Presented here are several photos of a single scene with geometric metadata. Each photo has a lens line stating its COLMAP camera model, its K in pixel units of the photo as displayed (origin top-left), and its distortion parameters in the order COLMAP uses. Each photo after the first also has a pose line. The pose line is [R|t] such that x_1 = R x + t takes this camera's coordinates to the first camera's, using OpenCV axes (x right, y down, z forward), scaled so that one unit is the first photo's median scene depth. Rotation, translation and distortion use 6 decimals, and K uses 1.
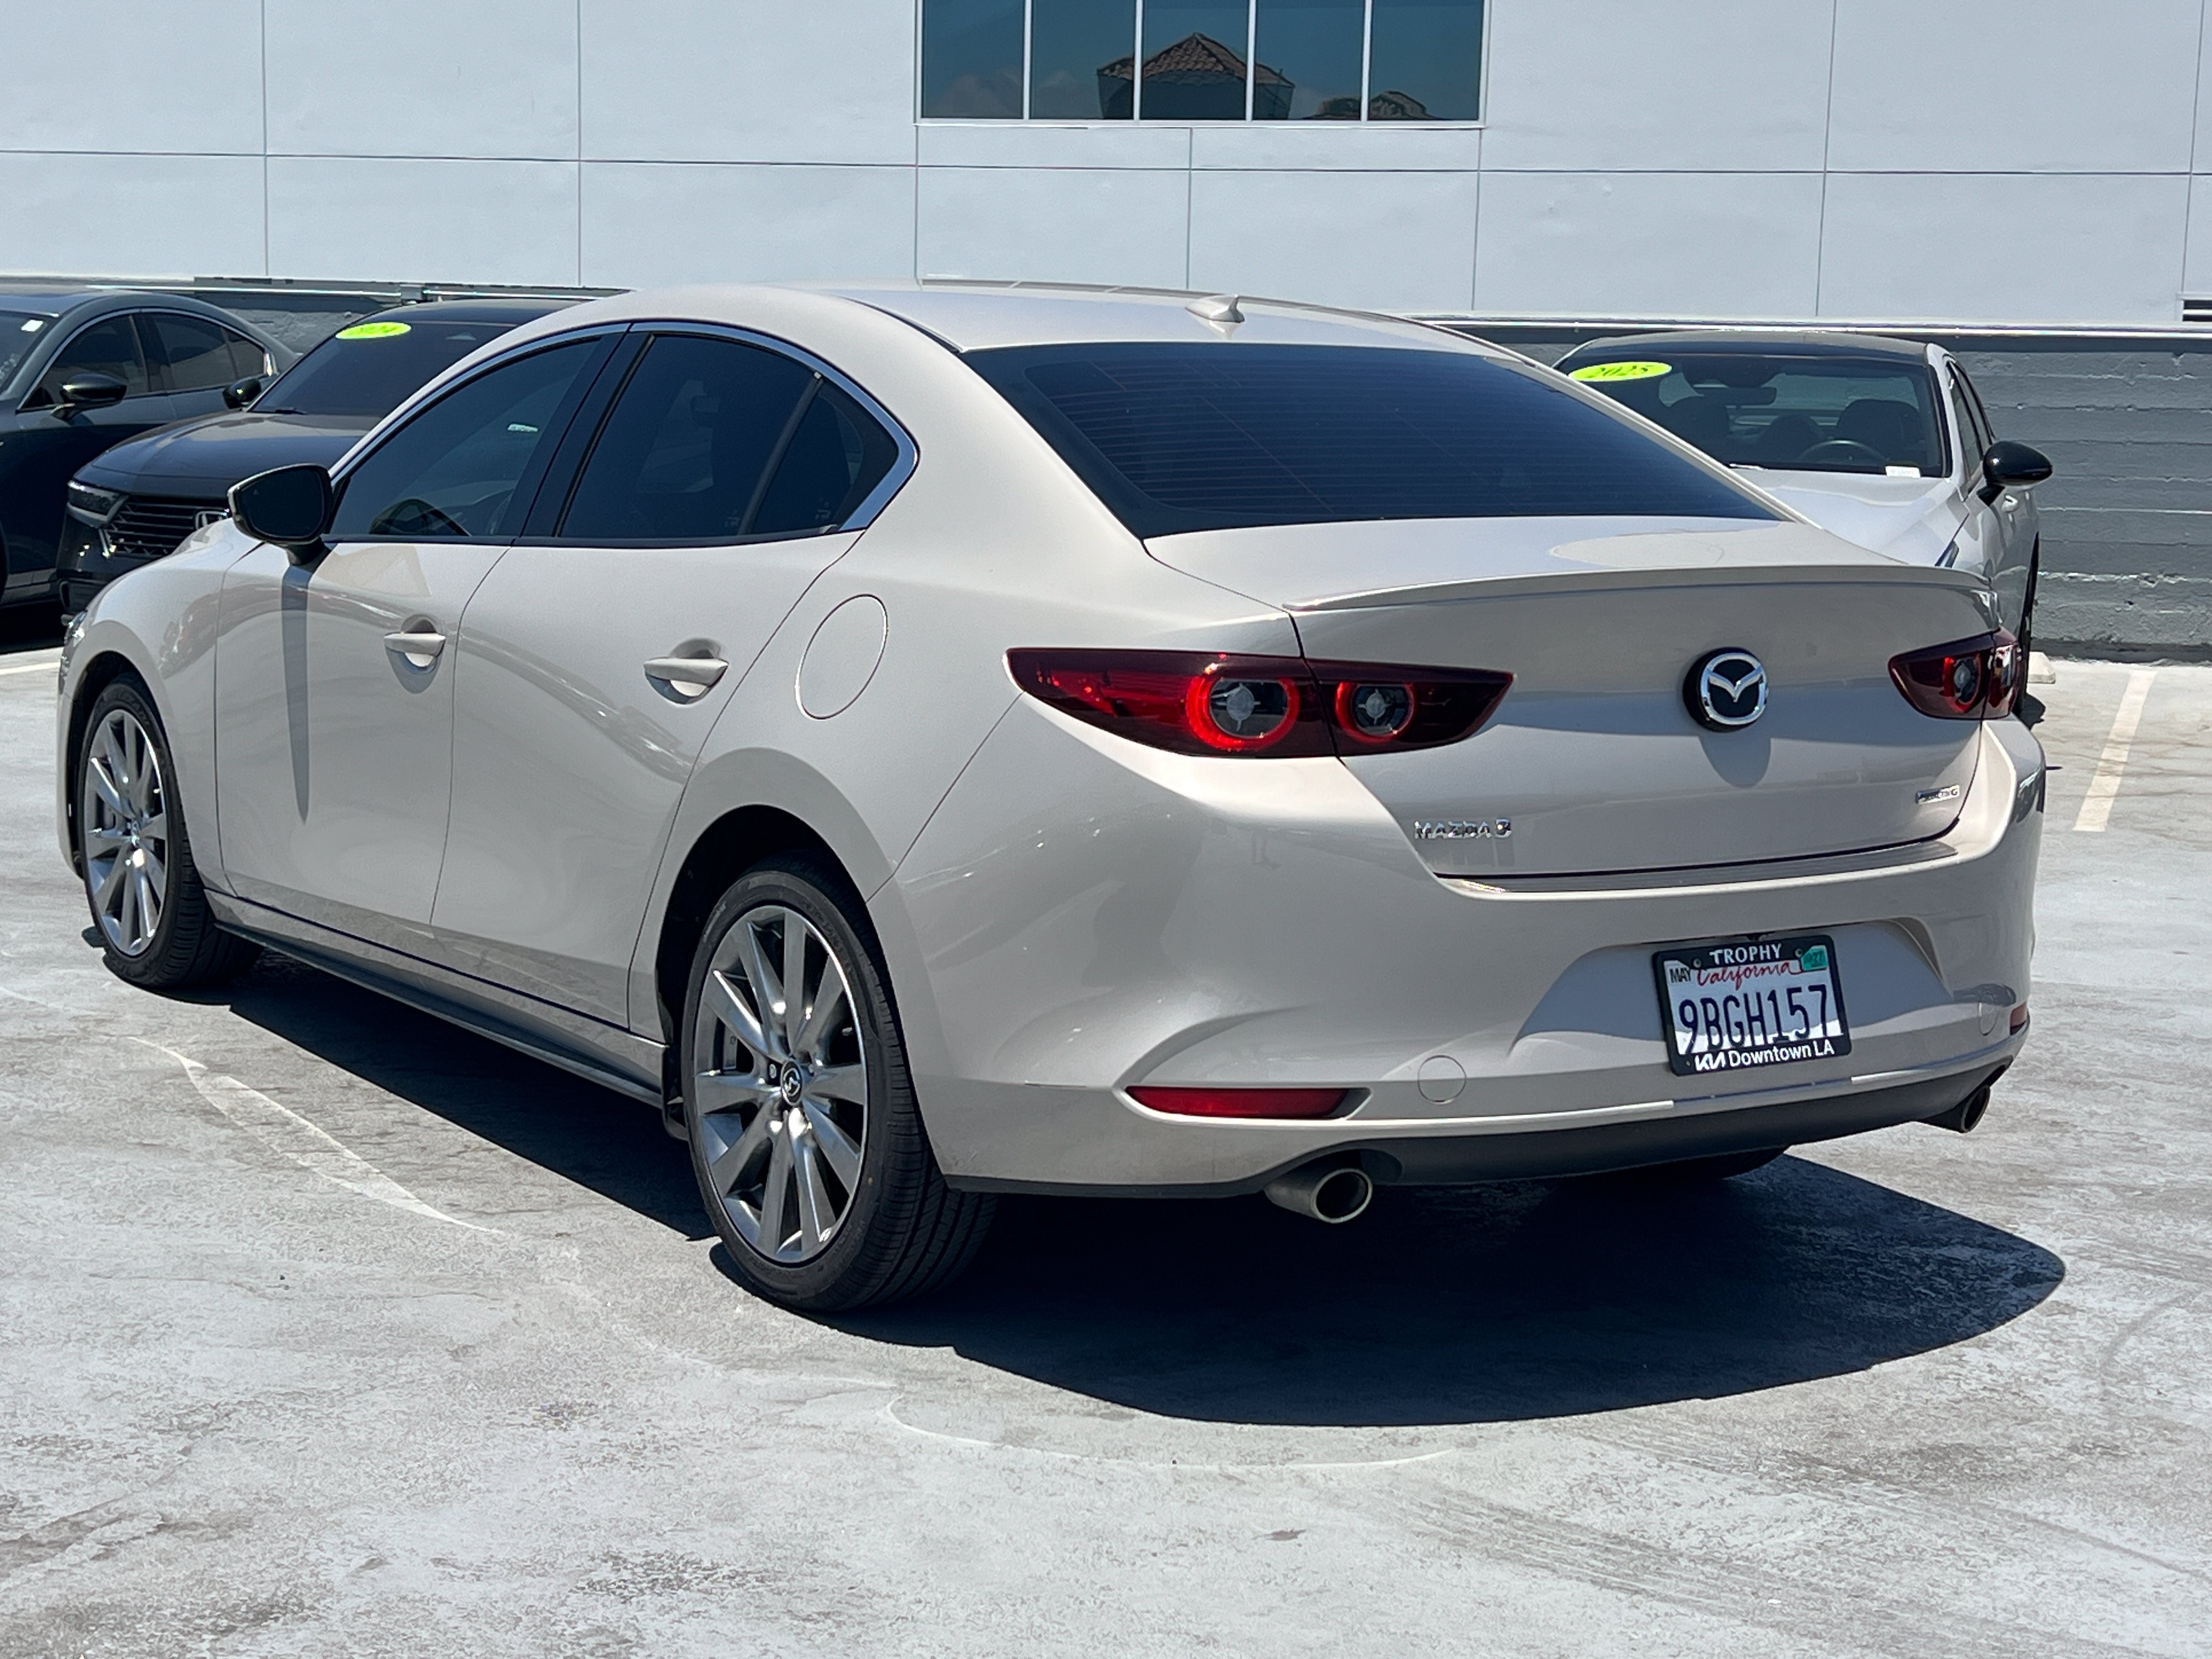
lens RADIAL K [[3578.3, 0, 1106.0], [0, 3578.3, 829.5], [0, 0, 1]] dist [0.140472, -0.010295]
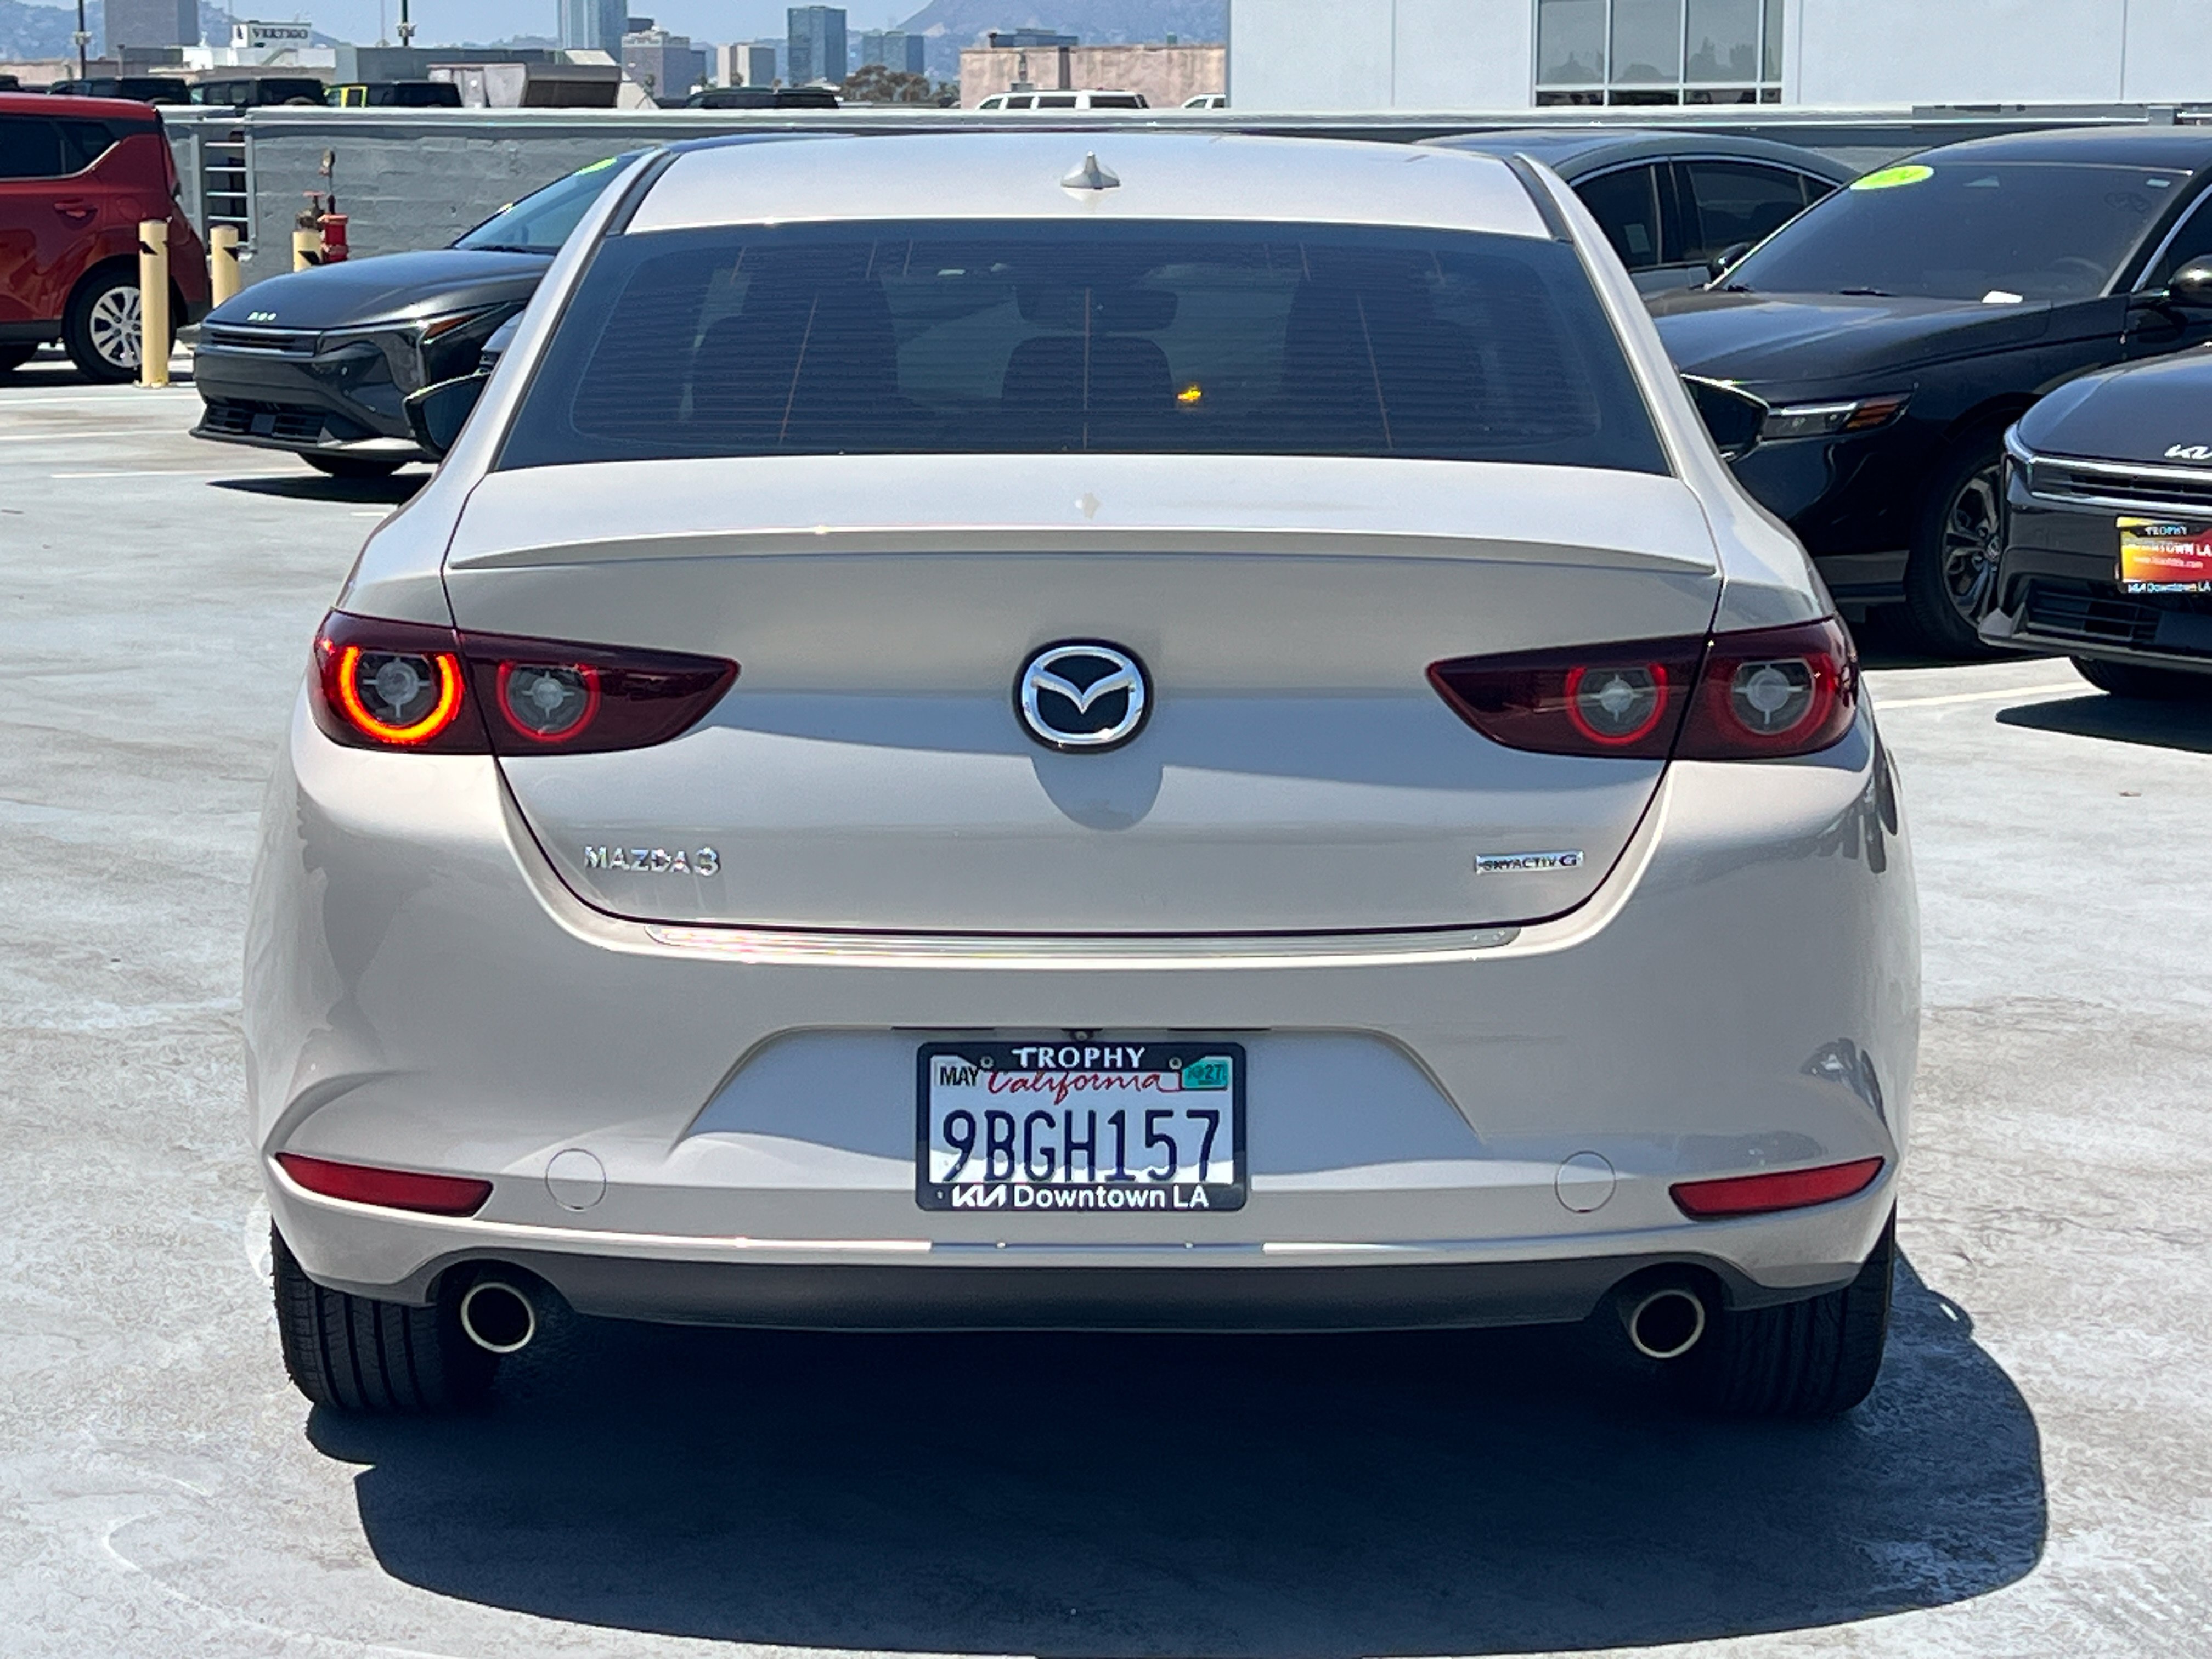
lens RADIAL K [[4797.0, 0, 1106.0], [0, 4797.0, 829.5], [0, 0, 1]] dist [0.249461, -0.191052]
pose [[0.831446, 0.059497, -0.552410, 0.723137], [-0.059410, 0.998070, 0.018076, -0.029860], [0.552419, 0.017790, 0.833376, 0.187114]]
